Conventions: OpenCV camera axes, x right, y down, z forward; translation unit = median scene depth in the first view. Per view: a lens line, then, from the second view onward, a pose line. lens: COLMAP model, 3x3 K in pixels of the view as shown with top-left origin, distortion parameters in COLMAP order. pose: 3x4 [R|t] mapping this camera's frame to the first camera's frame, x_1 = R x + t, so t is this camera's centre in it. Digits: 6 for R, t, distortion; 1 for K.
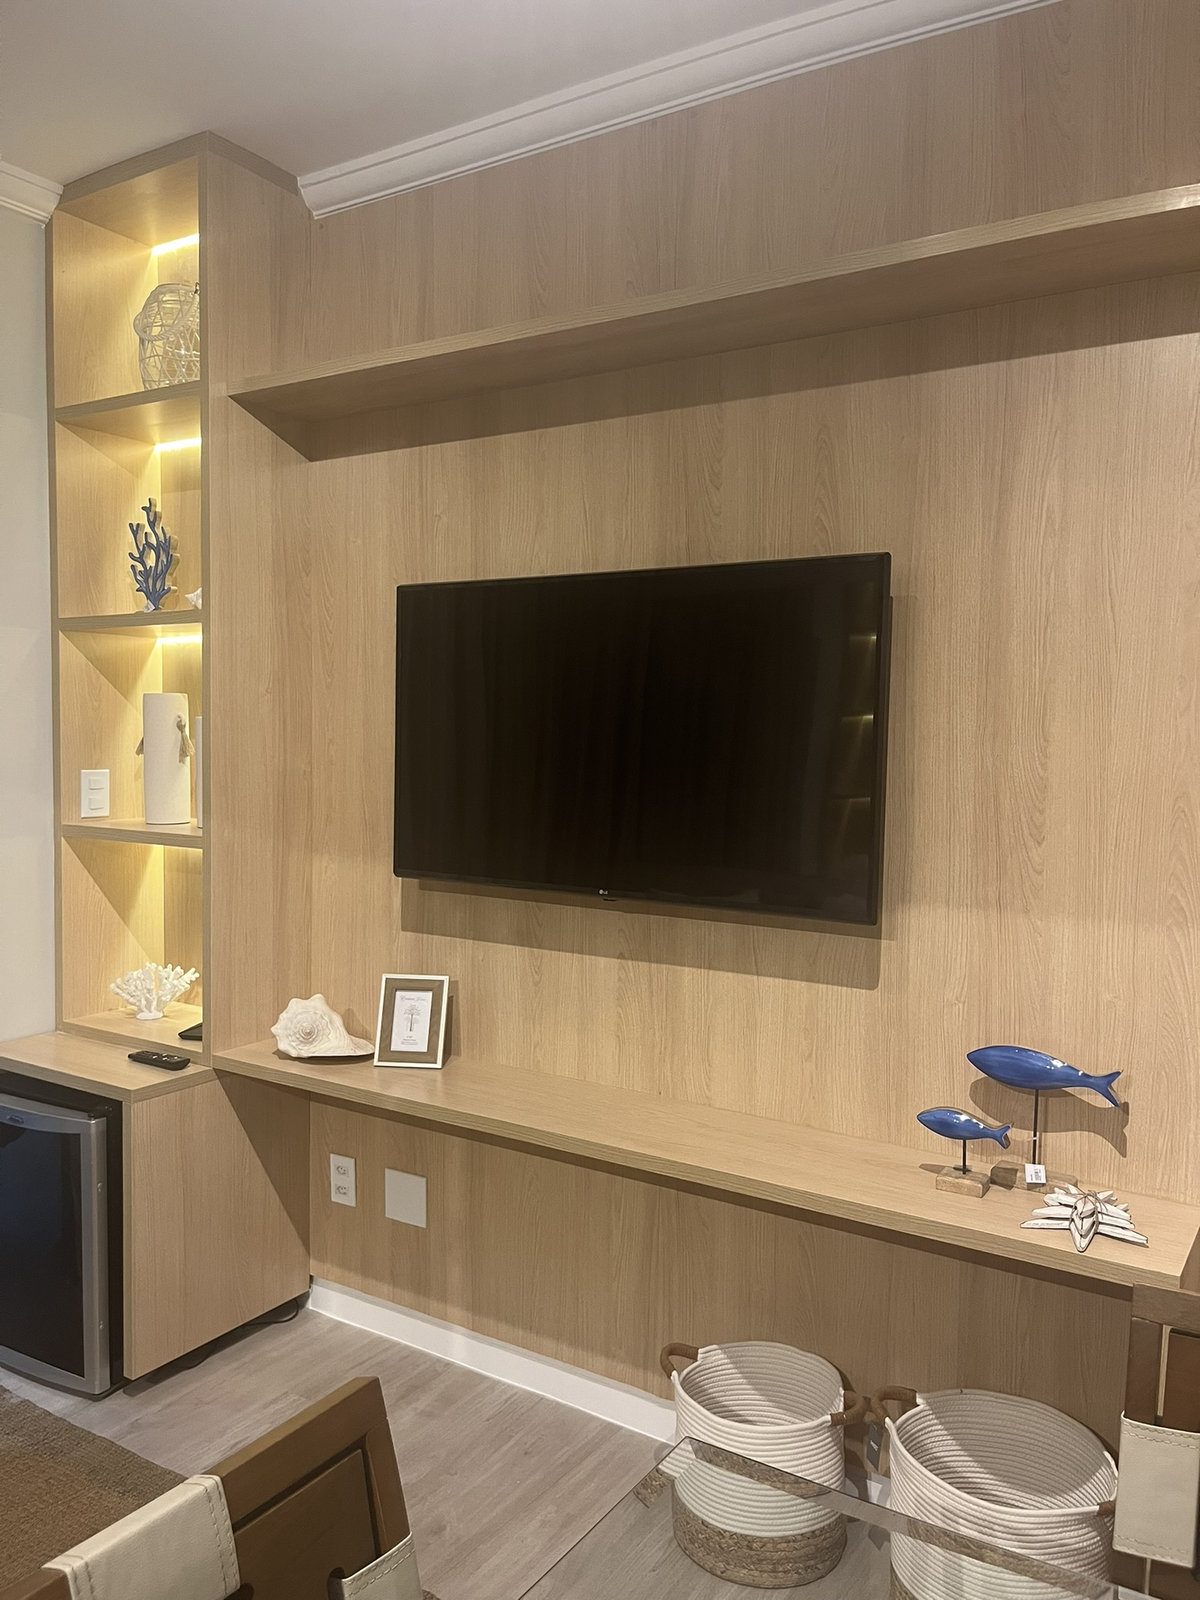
lens RADIAL K [[1216.7, 0, 599.8], [0, 1216.7, 798.7], [0, 0, 1]] dist [0.049878, -0.063583]
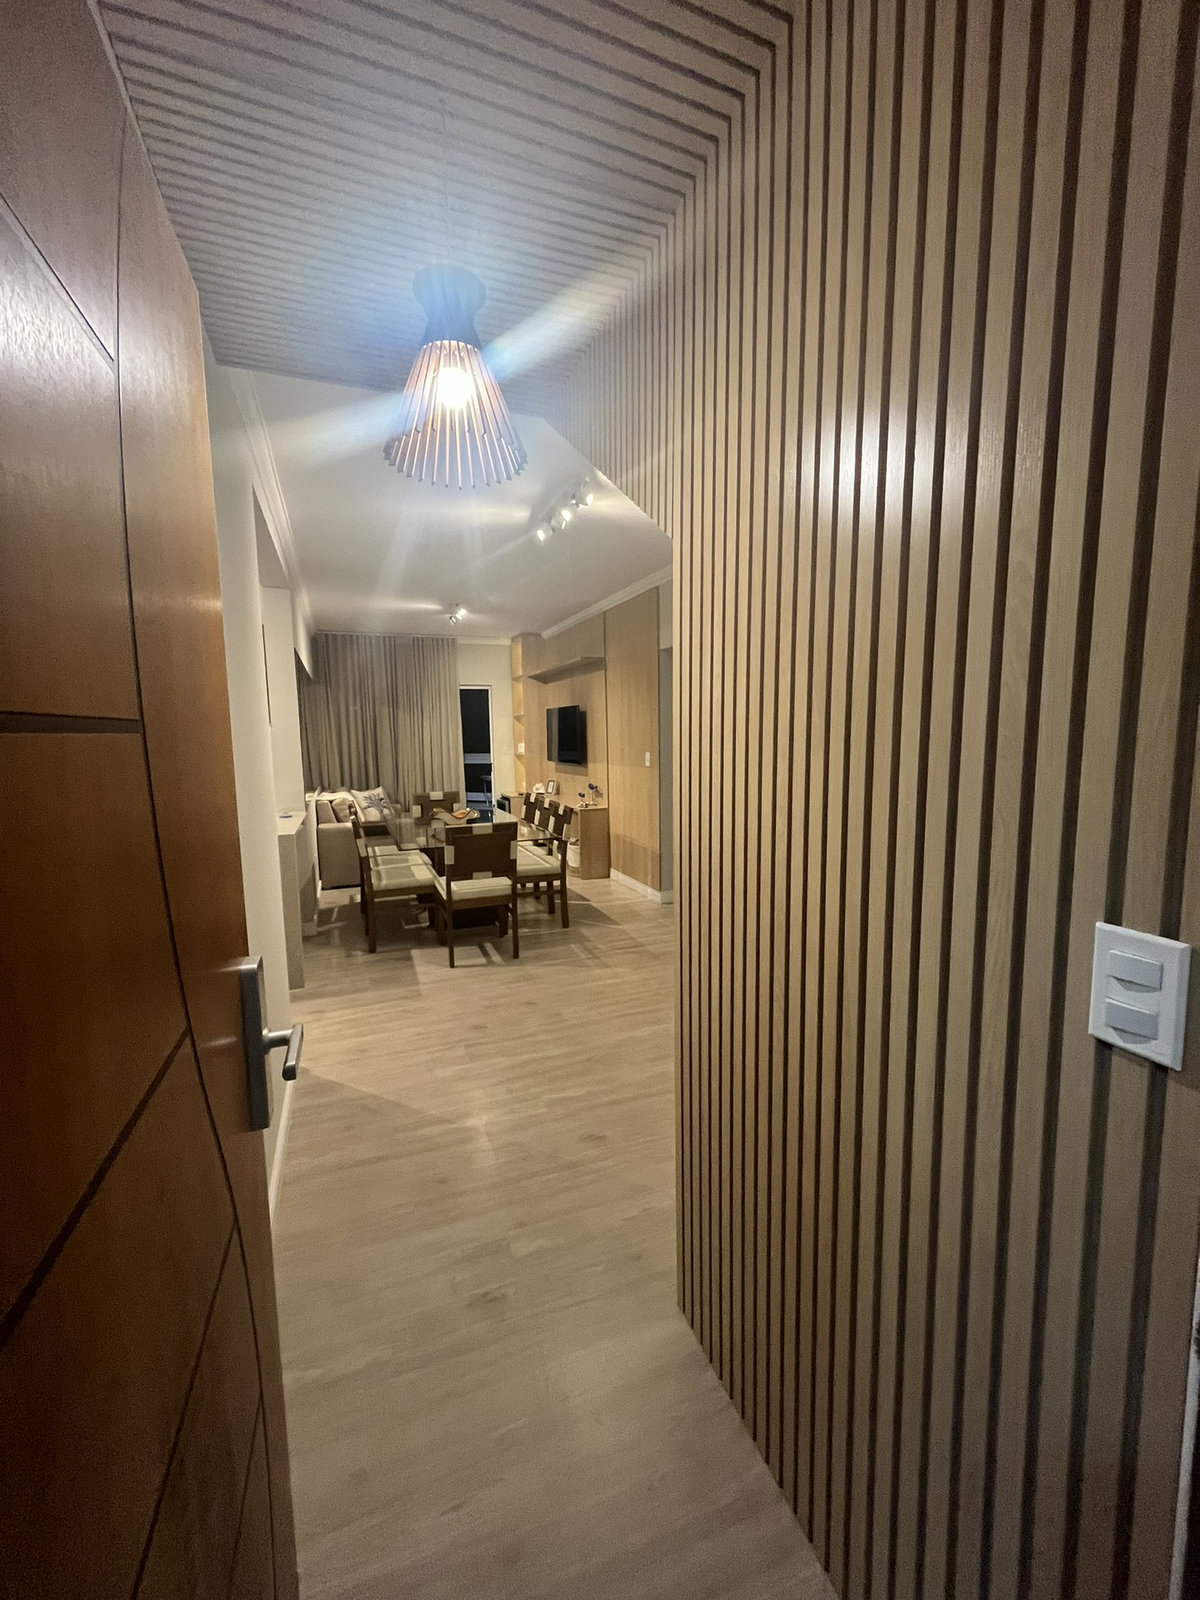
lens RADIAL K [[646.2, 0, 606.3], [0, 646.2, 804.3], [0, 0, 1]] dist [-0.003029, 0.000063]
pose [[0.807811, 0.028908, -0.588733, 1.813788], [0.014540, 0.997516, 0.068930, 0.058648], [0.589263, -0.064242, 0.805384, -1.267320]]
